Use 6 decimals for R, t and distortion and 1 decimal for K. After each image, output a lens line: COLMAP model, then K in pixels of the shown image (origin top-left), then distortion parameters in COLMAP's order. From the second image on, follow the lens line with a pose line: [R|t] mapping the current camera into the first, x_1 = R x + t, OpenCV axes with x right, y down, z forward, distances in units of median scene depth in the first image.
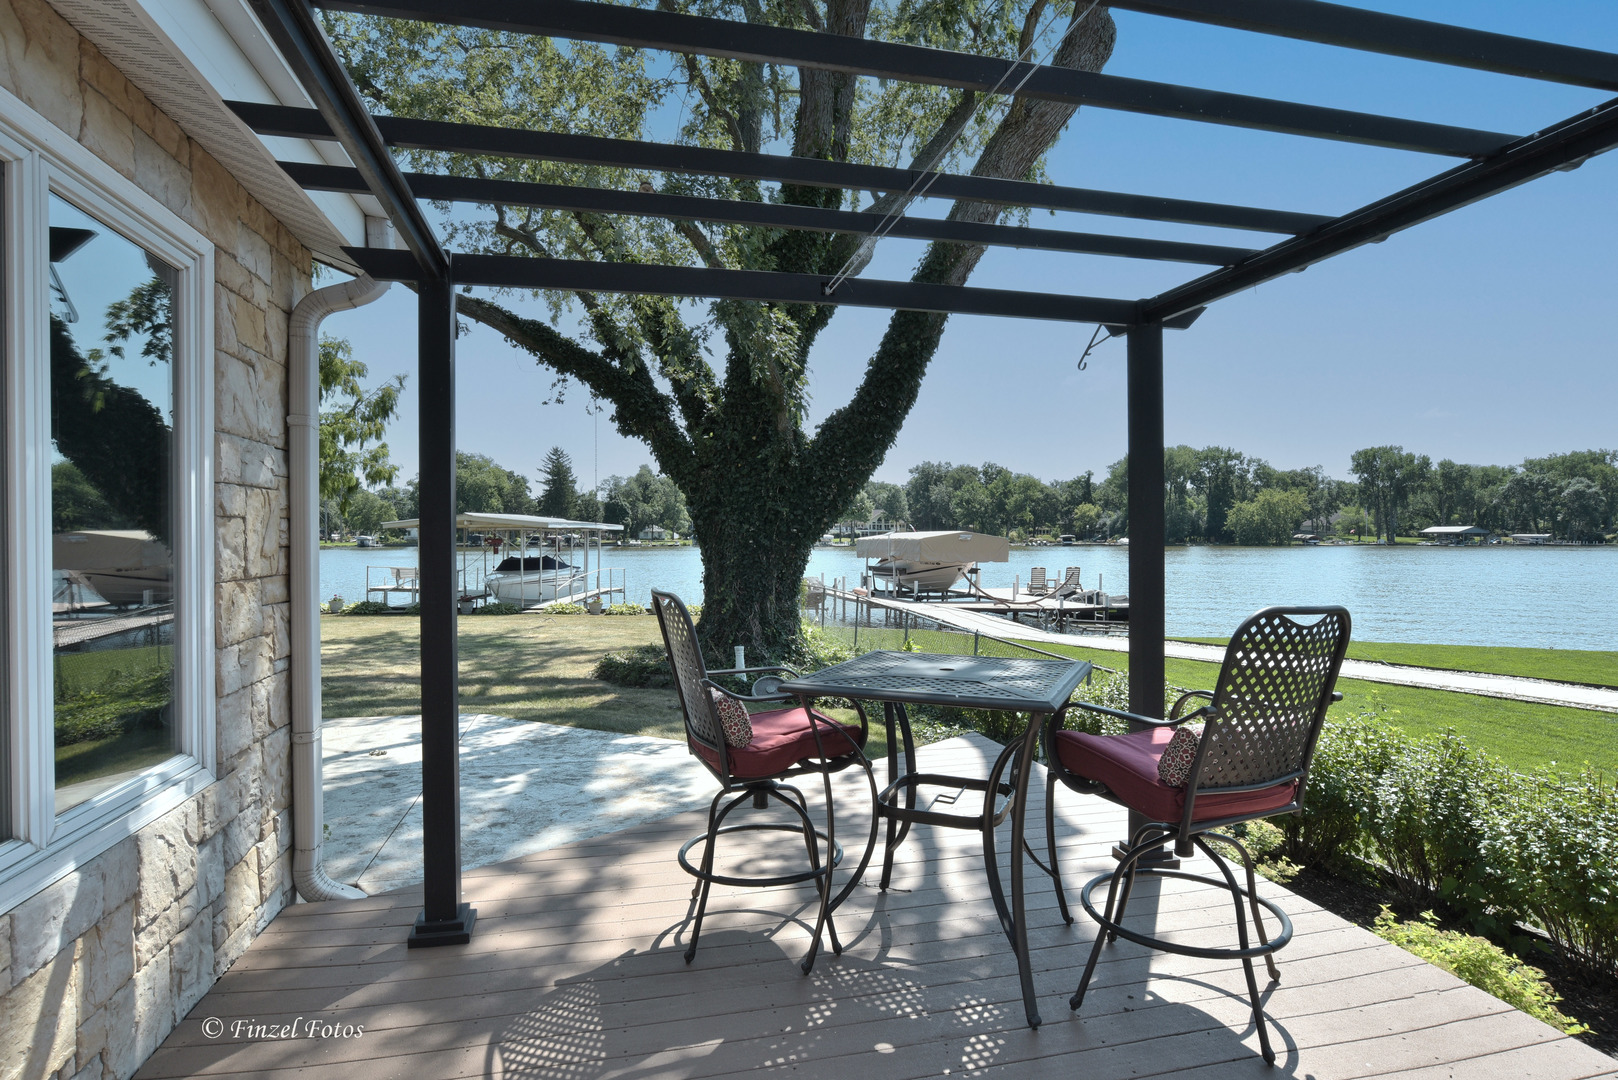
lens RADIAL K [[846.4, 0, 812.8], [0, 846.4, 540.9], [0, 0, 1]] dist [-0.017259, 0.003126]
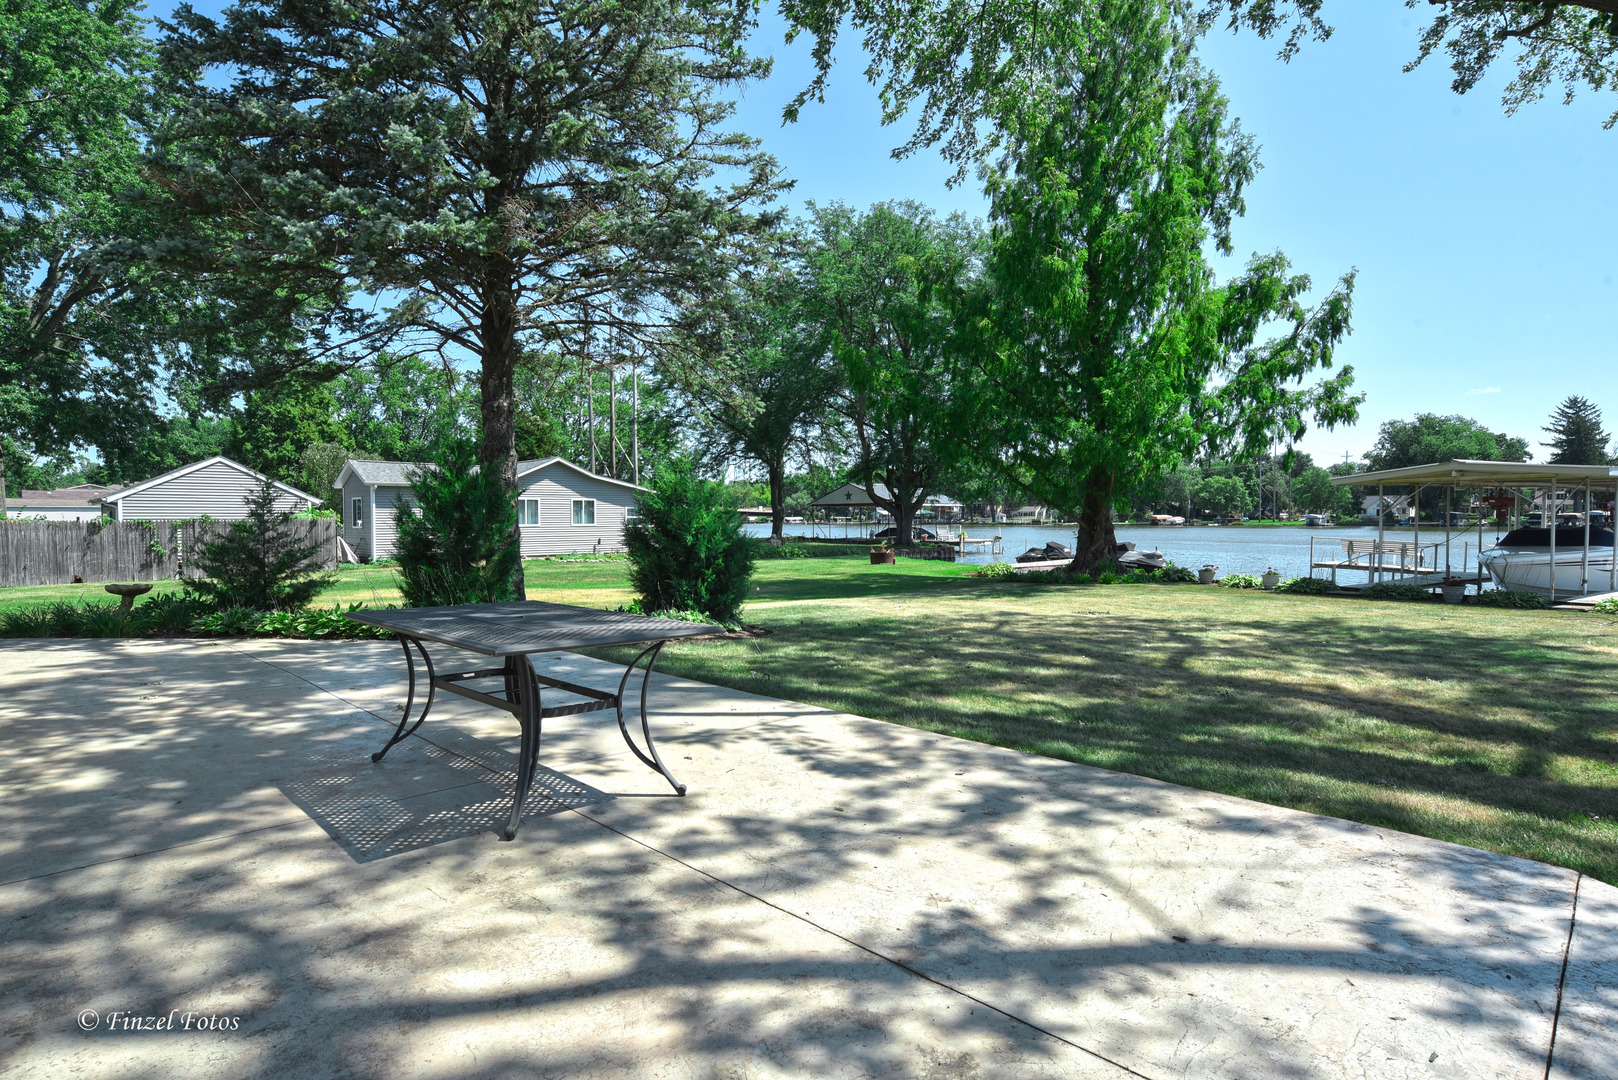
lens RADIAL K [[846.4, 0, 807.6], [0, 846.4, 538.5], [0, 0, 1]] dist [-0.017259, 0.003126]
pose [[0.513309, 0.018184, -0.858011, -0.012521], [-0.001412, 0.999792, 0.020344, 0.002772], [0.858202, -0.009231, 0.513228, 0.025955]]
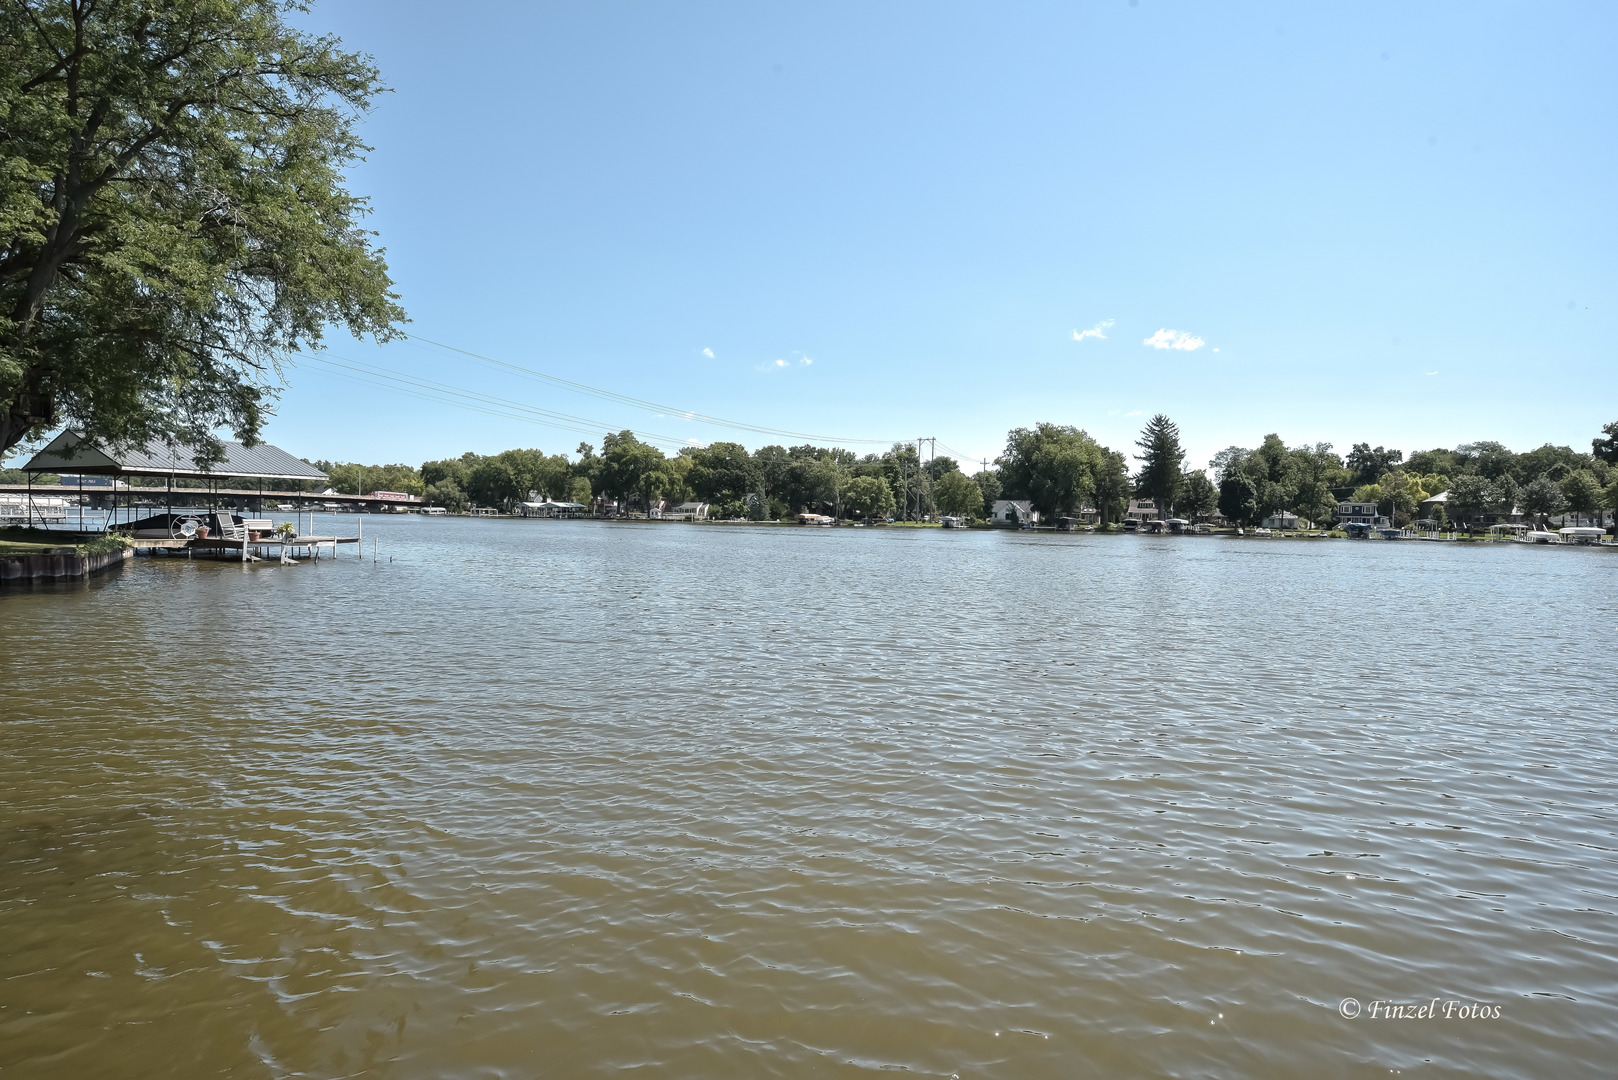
lens RADIAL K [[846.4, 0, 813.8], [0, 846.4, 531.9], [0, 0, 1]] dist [-0.017259, 0.003126]
pose [[0.782513, 0.025373, -0.622118, -0.056564], [-0.023303, 0.999663, 0.011460, 0.003762], [0.622199, 0.005529, 0.782840, 0.152620]]
